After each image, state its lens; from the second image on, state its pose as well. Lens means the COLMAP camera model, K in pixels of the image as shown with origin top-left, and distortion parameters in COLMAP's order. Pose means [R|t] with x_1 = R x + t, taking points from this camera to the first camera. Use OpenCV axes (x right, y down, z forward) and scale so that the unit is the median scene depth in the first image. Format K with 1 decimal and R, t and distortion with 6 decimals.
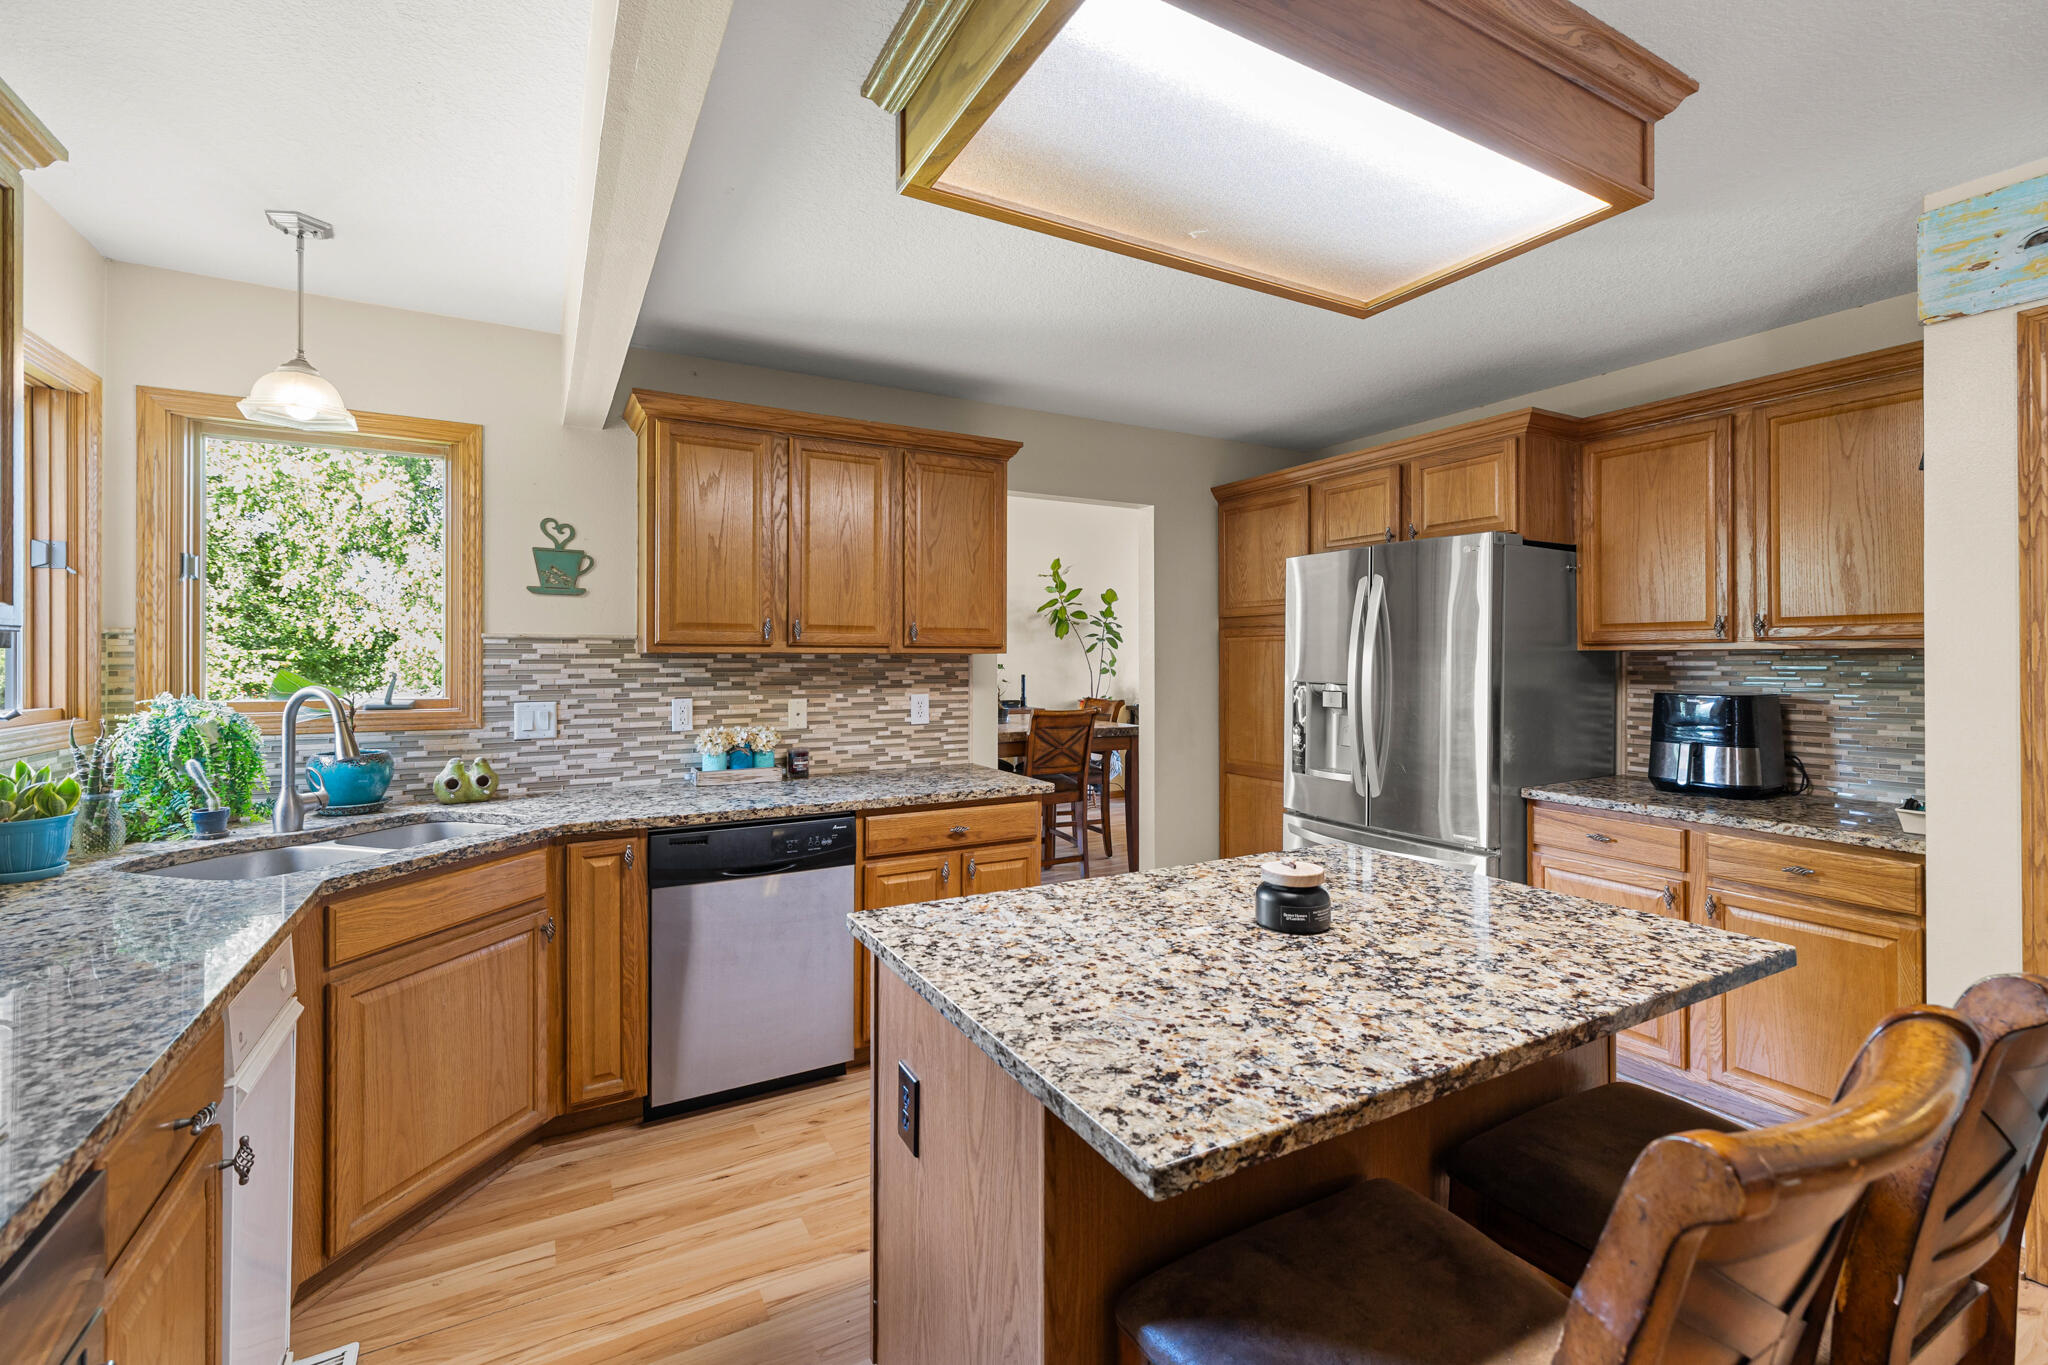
lens RADIAL K [[878.7, 0, 1020.3], [0, 878.7, 664.5], [0, 0, 1]] dist [0.005330, 0.000582]
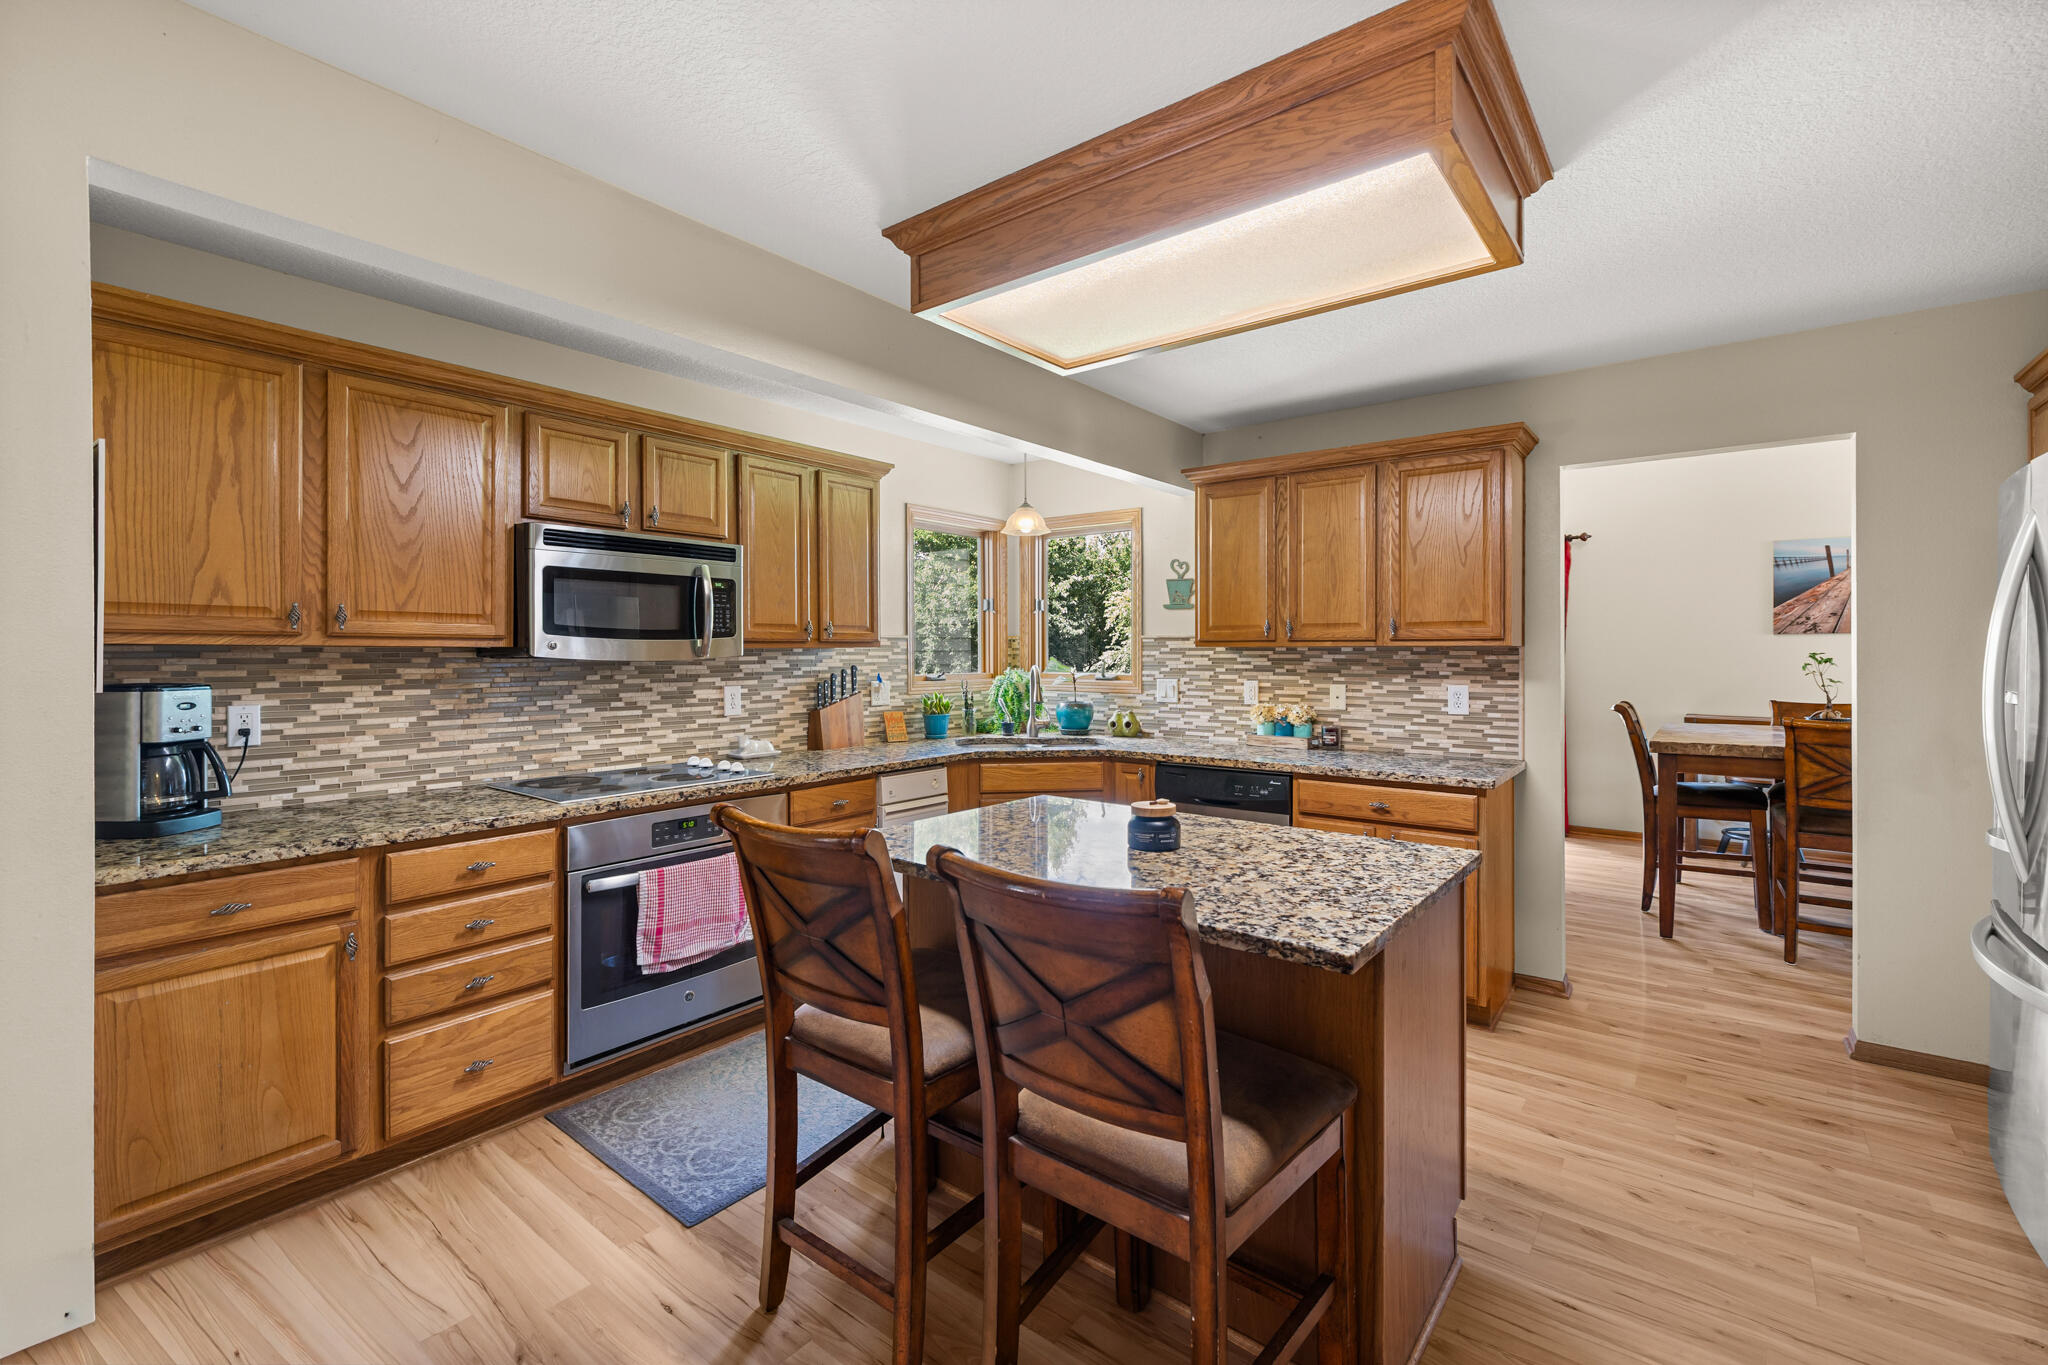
lens RADIAL K [[878.7, 0, 1004.9], [0, 878.7, 652.1], [0, 0, 1]] dist [0.005330, 0.000582]
pose [[0.378575, 0.000268, -0.925571, 0.708181], [-0.006842, 0.999973, -0.002508, 0.000992], [0.925545, 0.007282, 0.378567, 0.132804]]
